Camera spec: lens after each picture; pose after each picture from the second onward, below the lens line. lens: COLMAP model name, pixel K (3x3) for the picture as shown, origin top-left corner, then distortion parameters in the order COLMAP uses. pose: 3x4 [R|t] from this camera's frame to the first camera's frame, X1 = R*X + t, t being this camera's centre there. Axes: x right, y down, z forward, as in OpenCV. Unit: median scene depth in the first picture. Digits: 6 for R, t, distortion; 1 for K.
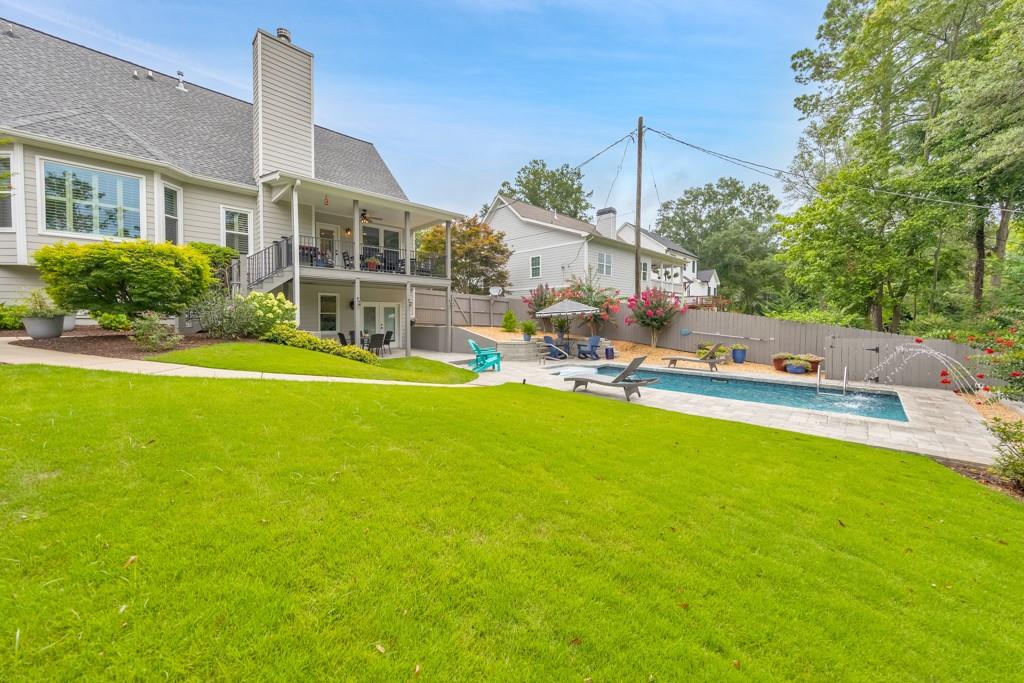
lens RADIAL K [[371.8, 0, 506.7], [0, 371.8, 324.7], [0, 0, 1]] dist [0.000852, -0.000080]
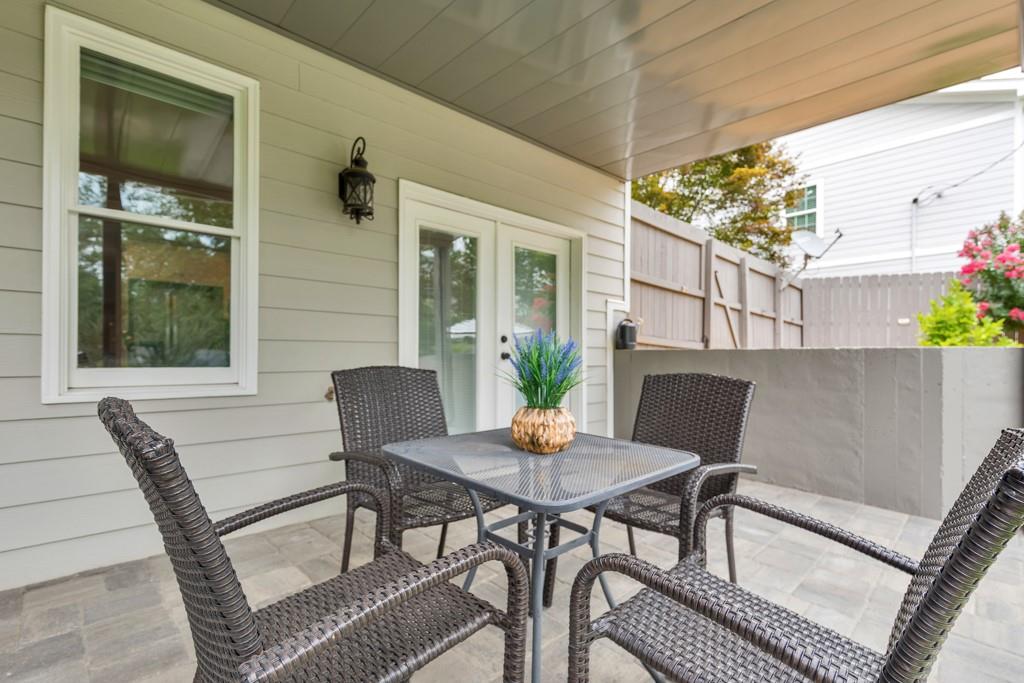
lens RADIAL K [[458.9, 0, 507.6], [0, 458.9, 350.4], [0, 0, 1]] dist [-0.000734, 0.000159]
pose [[0.998706, 0.004151, -0.050684, -0.303728], [-0.005694, 0.999524, -0.030337, 0.011513], [0.050534, 0.030586, 0.998254, 0.721253]]
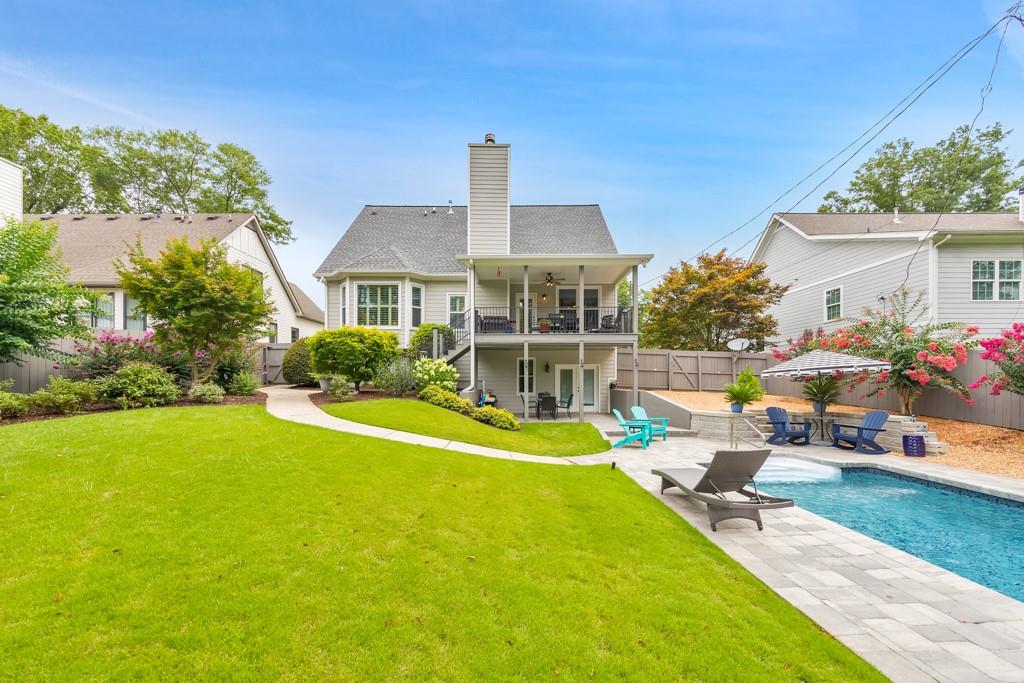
lens RADIAL K [[373.9, 0, 511.2], [0, 373.9, 381.9], [0, 0, 1]] dist [0.001598, -0.000230]
pose [[0.703321, -0.000692, -0.710872, 0.214207], [-0.014455, 0.999779, -0.015275, 0.002265], [0.710726, 0.021019, 0.703155, 0.177085]]
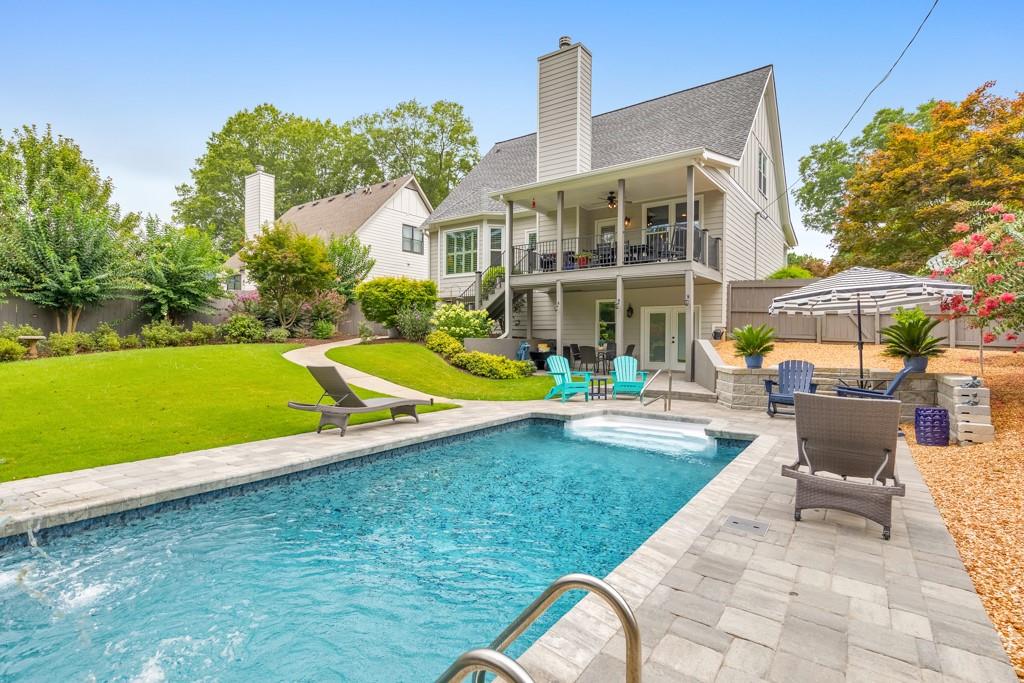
lens RADIAL K [[506.2, 0, 512.0], [0, 506.2, 341.5], [0, 0, 1]] dist [-0.000877, 0.000002]
pose [[0.155334, 0.003499, -0.987856, 0.532839], [-0.027601, 0.999619, -0.000800, 0.015588], [0.987476, 0.027391, 0.155371, 0.505668]]
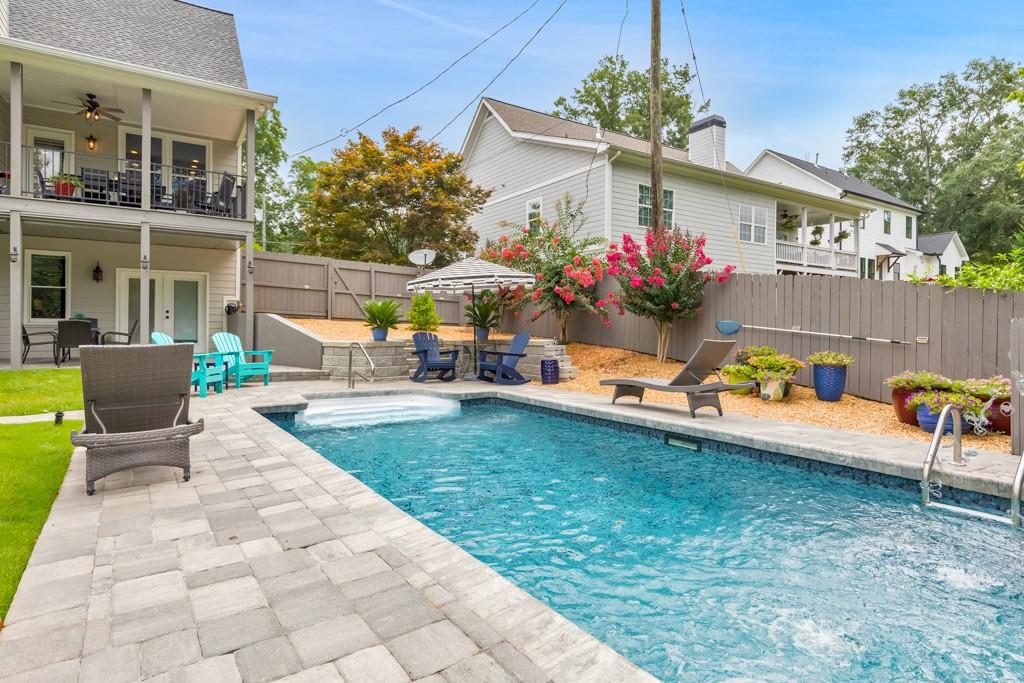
lens RADIAL K [[560.7, 0, 511.4], [0, 560.7, 329.7], [0, 0, 1]] dist [0.004653, -0.000440]
pose [[0.977699, 0.008655, -0.209833, 0.317703], [-0.012676, 0.999761, -0.017830, 0.033025], [0.209628, 0.020092, 0.977575, 0.267750]]
